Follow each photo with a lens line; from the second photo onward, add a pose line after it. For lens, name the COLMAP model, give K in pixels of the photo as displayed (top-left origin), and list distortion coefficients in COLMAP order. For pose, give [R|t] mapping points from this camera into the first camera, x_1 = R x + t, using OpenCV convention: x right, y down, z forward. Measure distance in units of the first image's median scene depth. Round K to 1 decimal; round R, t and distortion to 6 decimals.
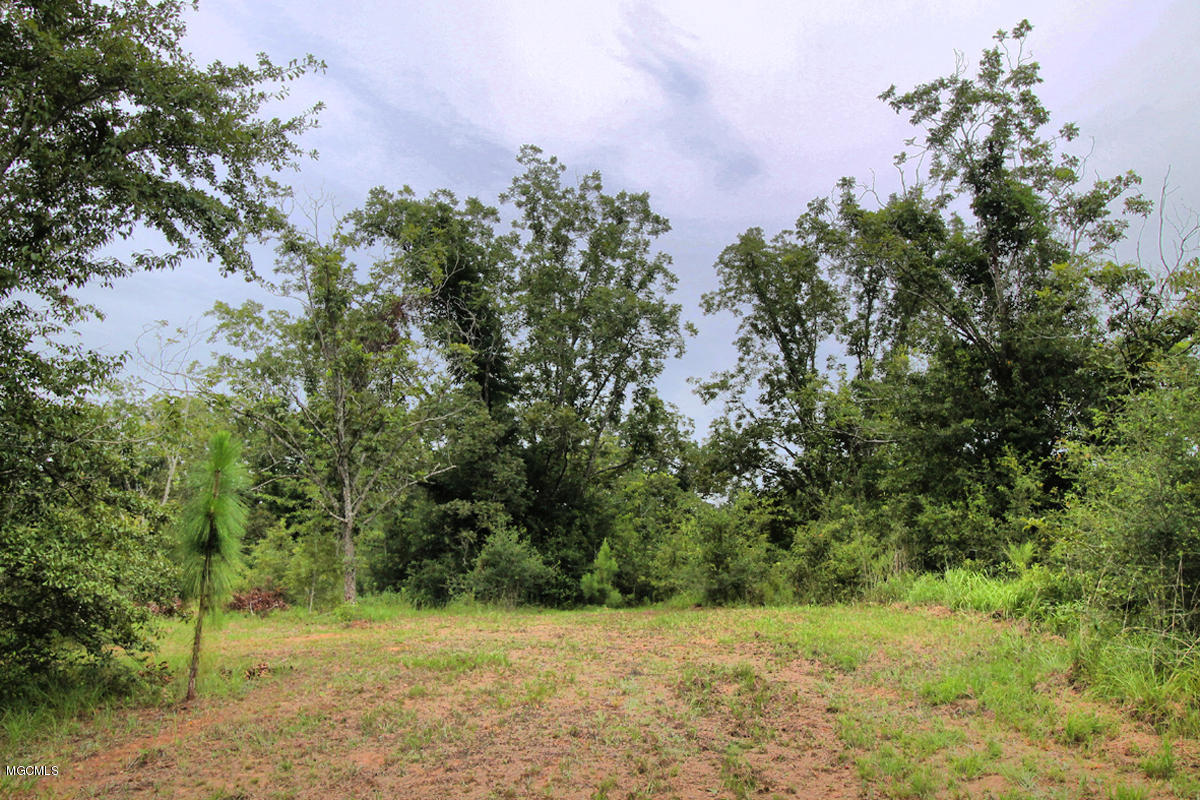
lens RADIAL K [[977.5, 0, 597.3], [0, 977.5, 380.1], [0, 0, 1]] dist [0.016097, -0.003823]
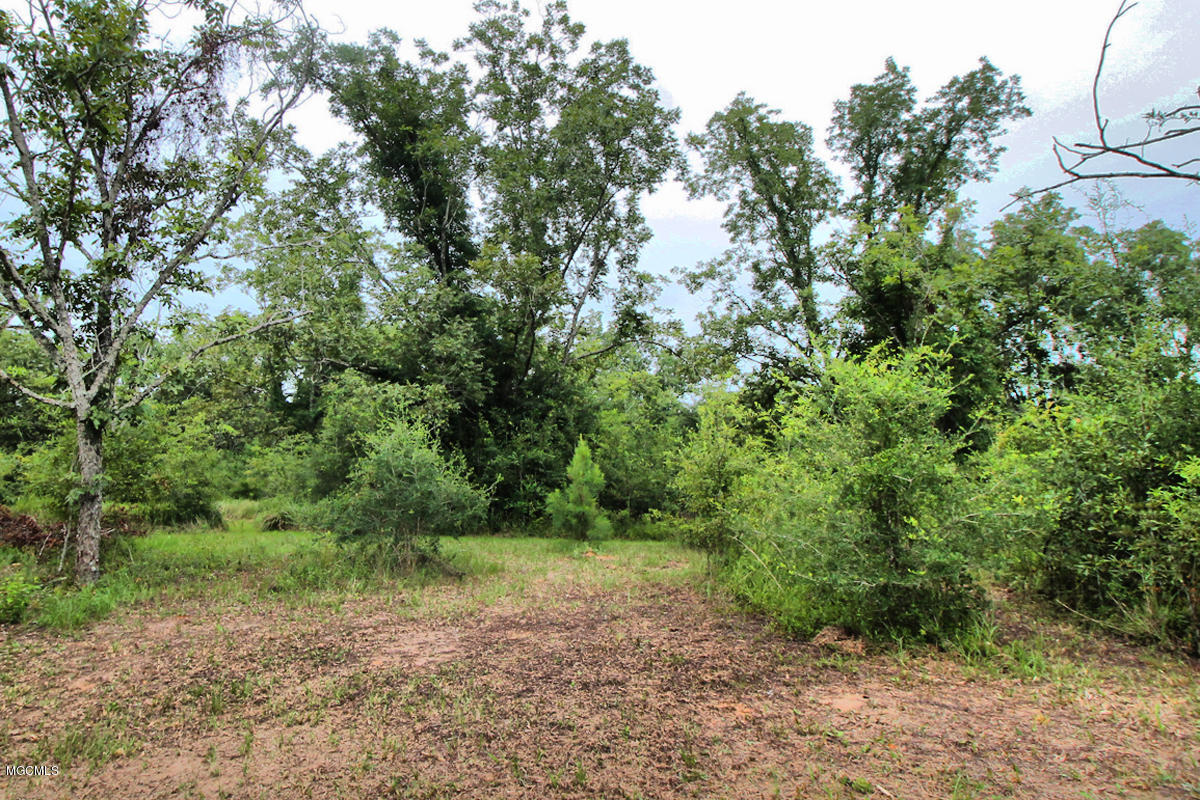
lens RADIAL K [[631.7, 0, 476.5], [0, 631.7, 321.6], [0, 0, 1]] dist [-0.000728, -0.000253]
pose [[0.984101, -0.033443, -0.174434, 0.008741], [0.031506, 0.999407, -0.013863, 0.055664], [0.174795, 0.008147, 0.984571, 0.354869]]
